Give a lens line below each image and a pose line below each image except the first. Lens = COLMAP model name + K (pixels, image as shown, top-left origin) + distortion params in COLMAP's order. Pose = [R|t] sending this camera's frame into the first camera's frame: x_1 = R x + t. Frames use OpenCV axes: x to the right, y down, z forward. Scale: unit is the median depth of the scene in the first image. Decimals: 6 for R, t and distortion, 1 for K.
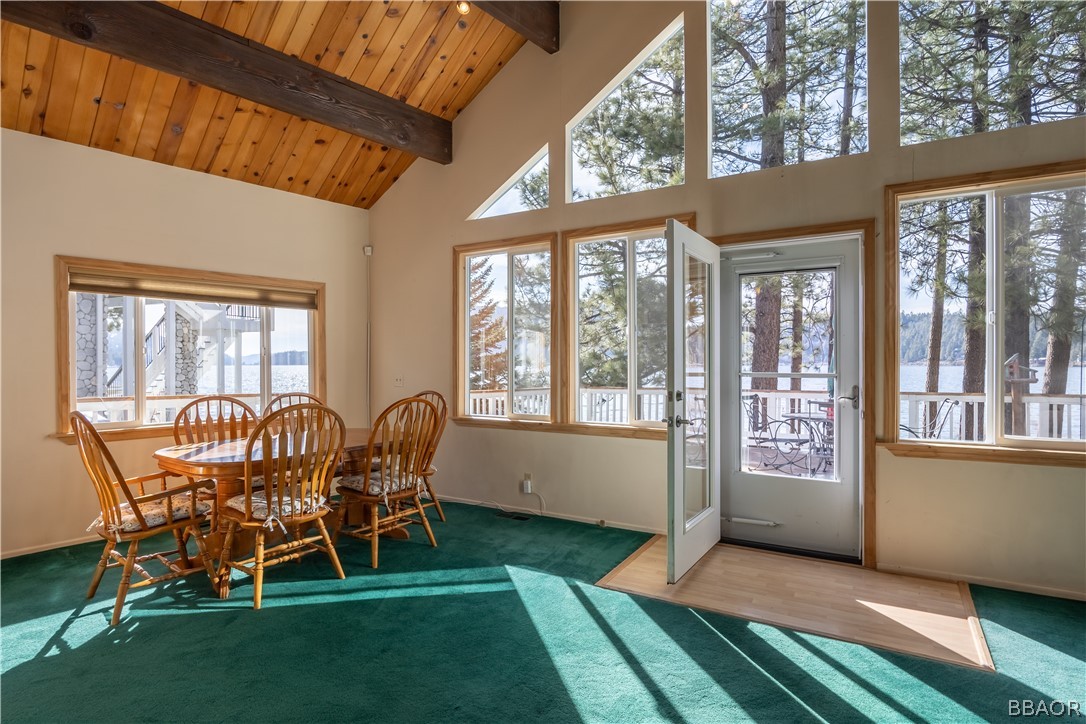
lens RADIAL K [[556.3, 0, 544.0], [0, 556.3, 363.7], [0, 0, 1]] dist [-0.012490, 0.000954]
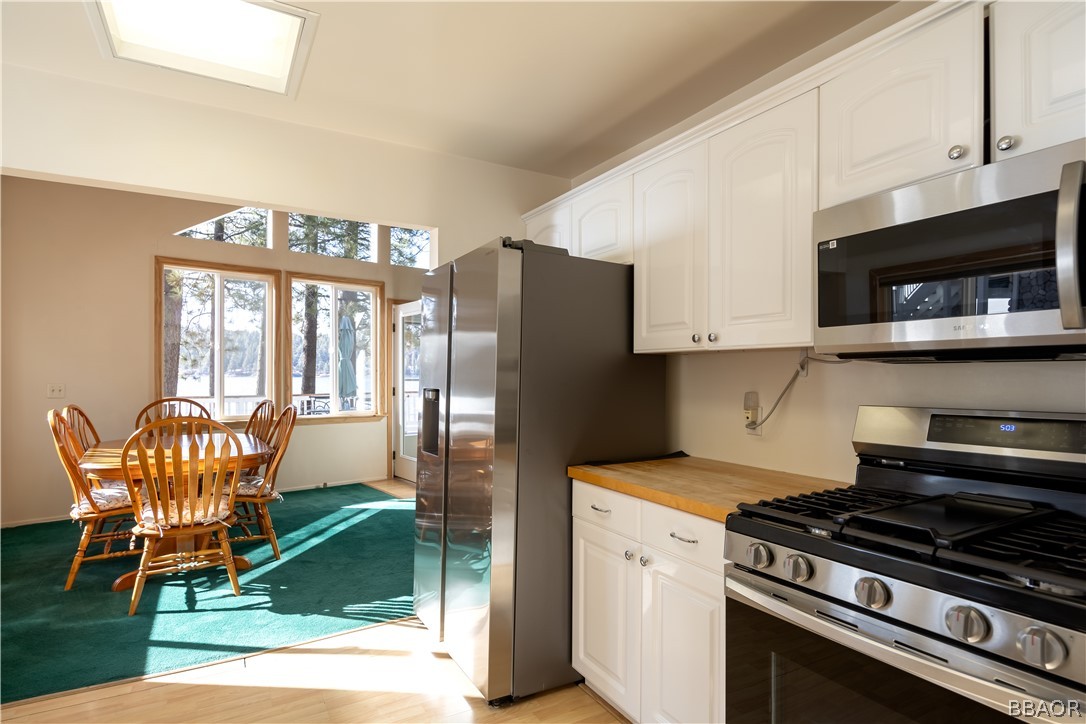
lens RADIAL K [[556.3, 0, 540.9], [0, 556.3, 368.3], [0, 0, 1]] dist [-0.012490, 0.000954]
pose [[0.315643, 0.020199, 0.948663, -1.008789], [0.003690, 0.999740, -0.022514, 0.021942], [-0.948871, 0.010607, 0.315486, 0.027950]]
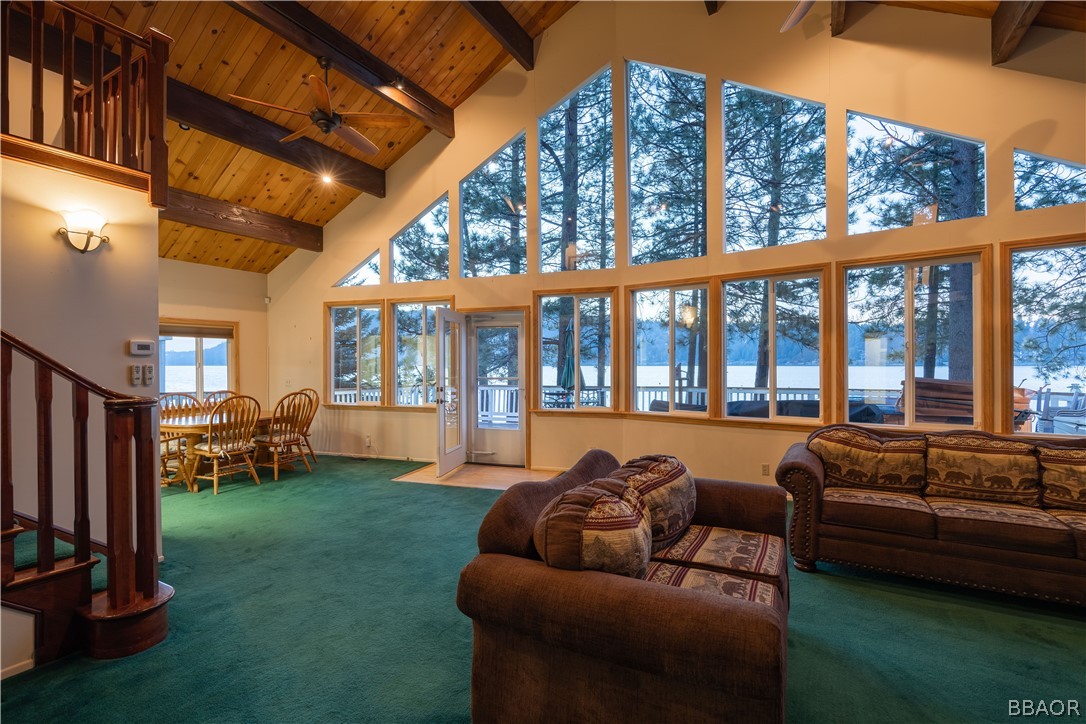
lens RADIAL K [[515.5, 0, 548.9], [0, 515.5, 362.4], [0, 0, 1]] dist [-0.013876, -0.000009]
pose [[0.975702, -0.000665, 0.219100, 0.179185], [0.000897, 0.999999, -0.000959, -0.031014], [-0.219099, 0.001132, 0.975702, -0.740657]]
